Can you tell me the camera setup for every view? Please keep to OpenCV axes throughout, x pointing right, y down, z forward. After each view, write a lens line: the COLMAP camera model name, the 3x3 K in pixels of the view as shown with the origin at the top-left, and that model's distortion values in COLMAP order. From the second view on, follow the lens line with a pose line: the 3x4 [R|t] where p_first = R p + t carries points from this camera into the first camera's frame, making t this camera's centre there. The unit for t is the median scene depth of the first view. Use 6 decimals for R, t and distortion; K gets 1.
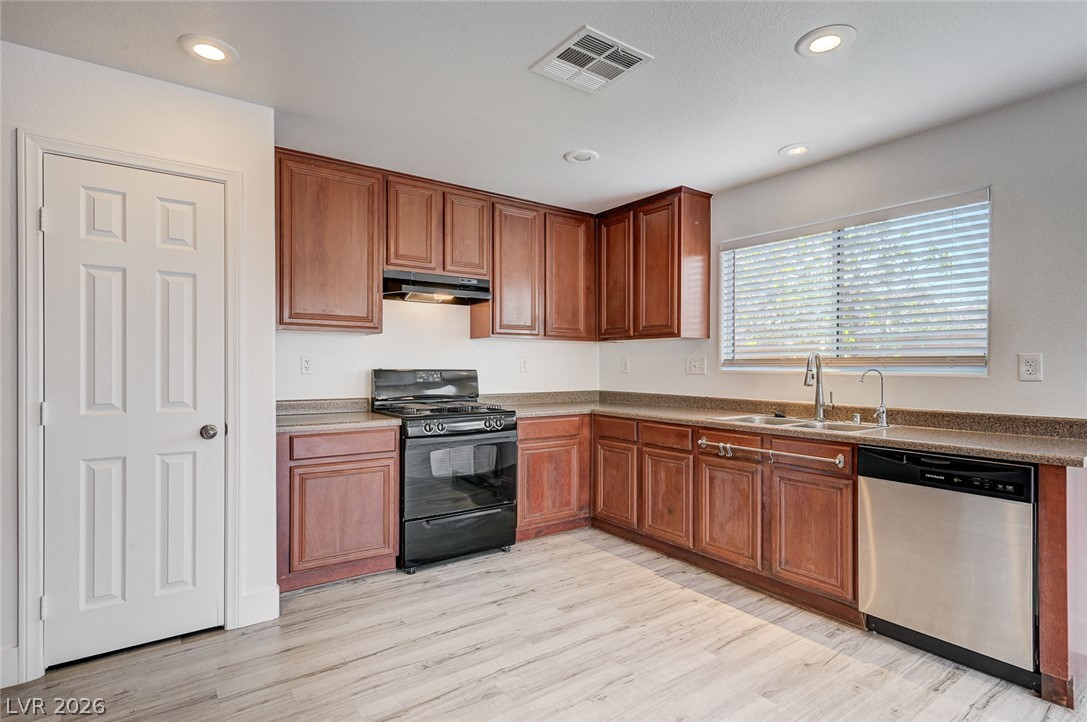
lens RADIAL K [[551.5, 0, 545.9], [0, 551.5, 368.4], [0, 0, 1]] dist [0.008814, 0.000887]
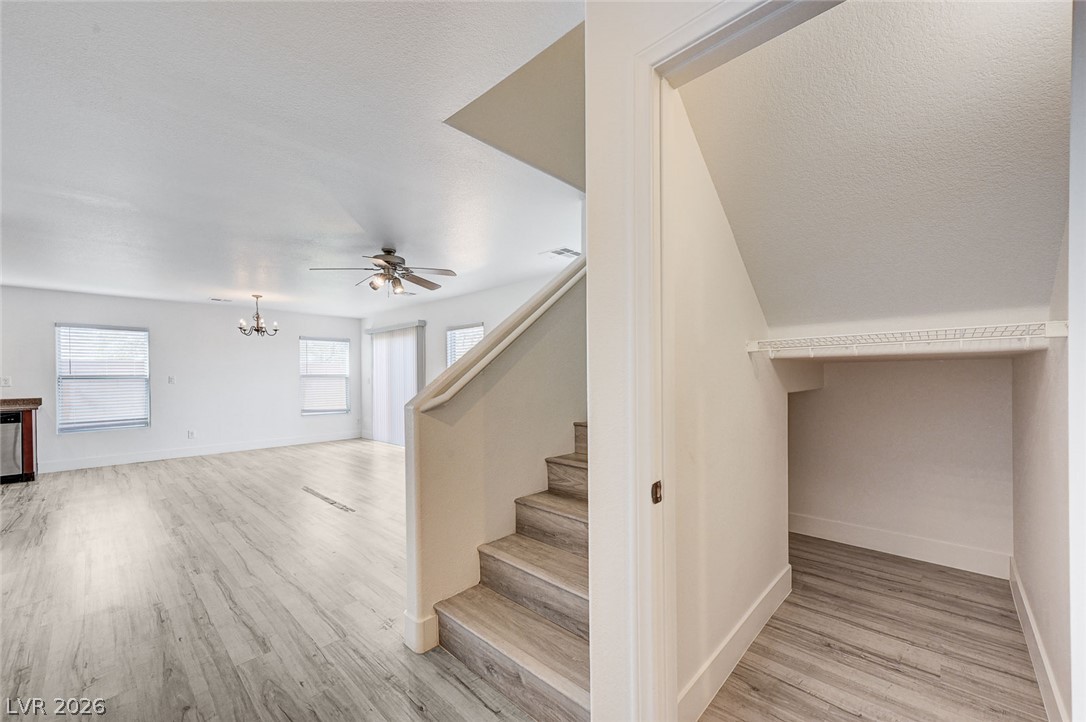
lens RADIAL K [[430.2, 0, 557.7], [0, 430.2, 377.7], [0, 0, 1]] dist [-0.002719, 0.001769]
pose [[-0.208193, -0.007311, 0.978060, -1.447151], [0.011350, 0.999887, 0.009890, -0.010027], [-0.978022, 0.013160, -0.208086, -1.006713]]
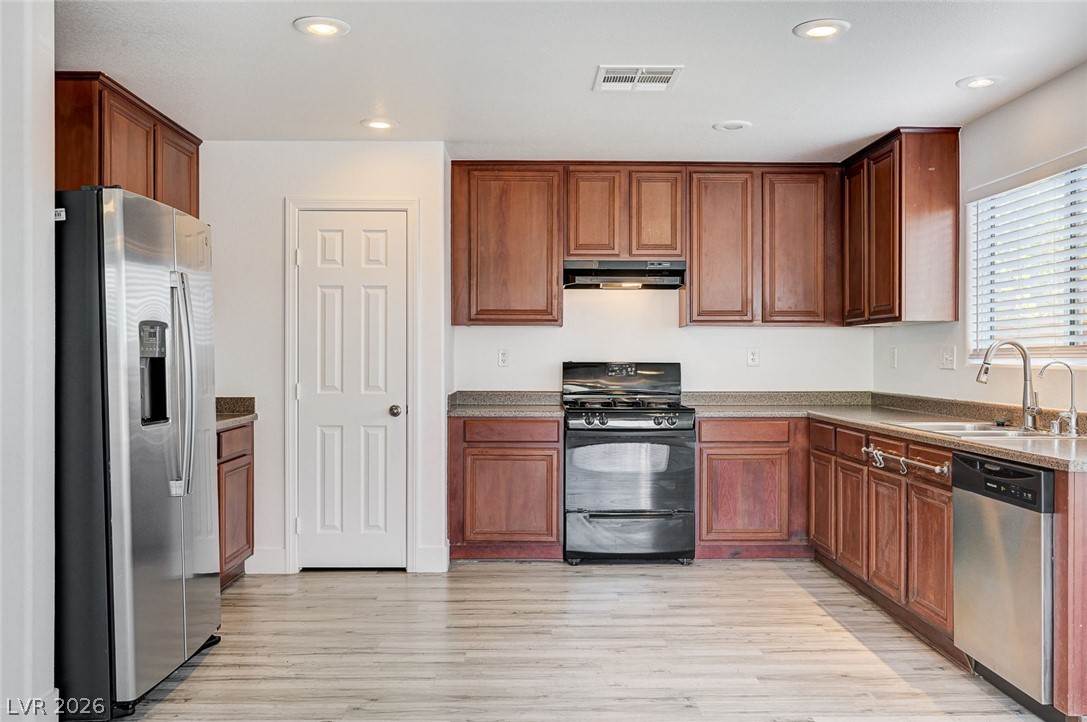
lens RADIAL K [[911.8, 0, 545.4], [0, 911.8, 361.5], [0, 0, 1]] dist [-0.001768, -0.005541]
pose [[0.823234, 0.000450, -0.567702, 0.656852], [-0.002255, 0.999994, -0.002477, 0.005455], [0.567698, 0.003320, 0.823230, -0.395274]]
